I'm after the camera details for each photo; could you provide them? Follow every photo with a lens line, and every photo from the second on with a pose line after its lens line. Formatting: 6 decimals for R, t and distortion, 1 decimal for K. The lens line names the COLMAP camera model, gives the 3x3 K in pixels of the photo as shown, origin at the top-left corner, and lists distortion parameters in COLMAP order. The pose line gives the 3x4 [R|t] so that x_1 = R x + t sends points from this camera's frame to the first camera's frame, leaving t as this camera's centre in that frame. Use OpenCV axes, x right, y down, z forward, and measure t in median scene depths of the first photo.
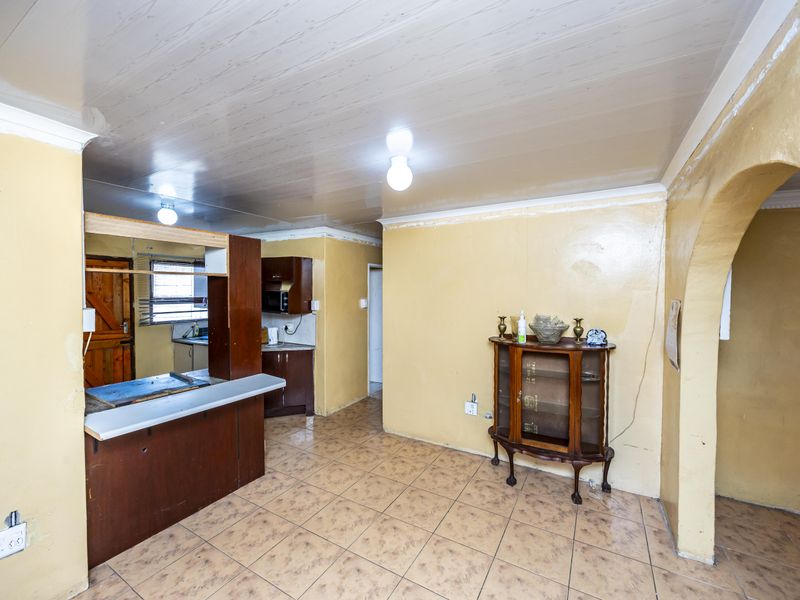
lens RADIAL K [[342.2, 0, 400.0], [0, 342.2, 300.0], [0, 0, 1]] dist [0.008048, -0.000065]
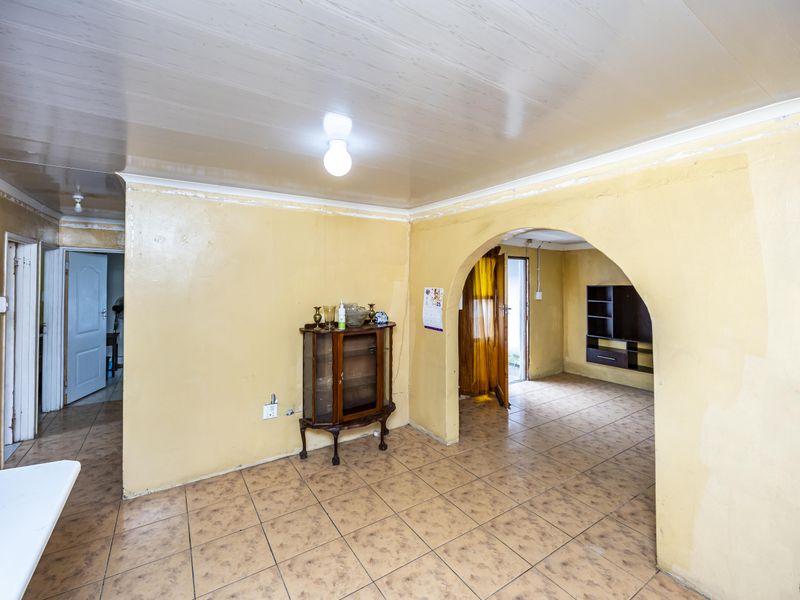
lens RADIAL K [[348.6, 0, 401.7], [0, 348.6, 284.8], [0, 0, 1]] dist [-0.004129, -0.000532]
pose [[0.439714, -0.000394, 0.898138, -0.529972], [0.019474, 0.999769, -0.009096, -0.002990], [-0.897927, 0.021490, 0.439620, 0.317189]]
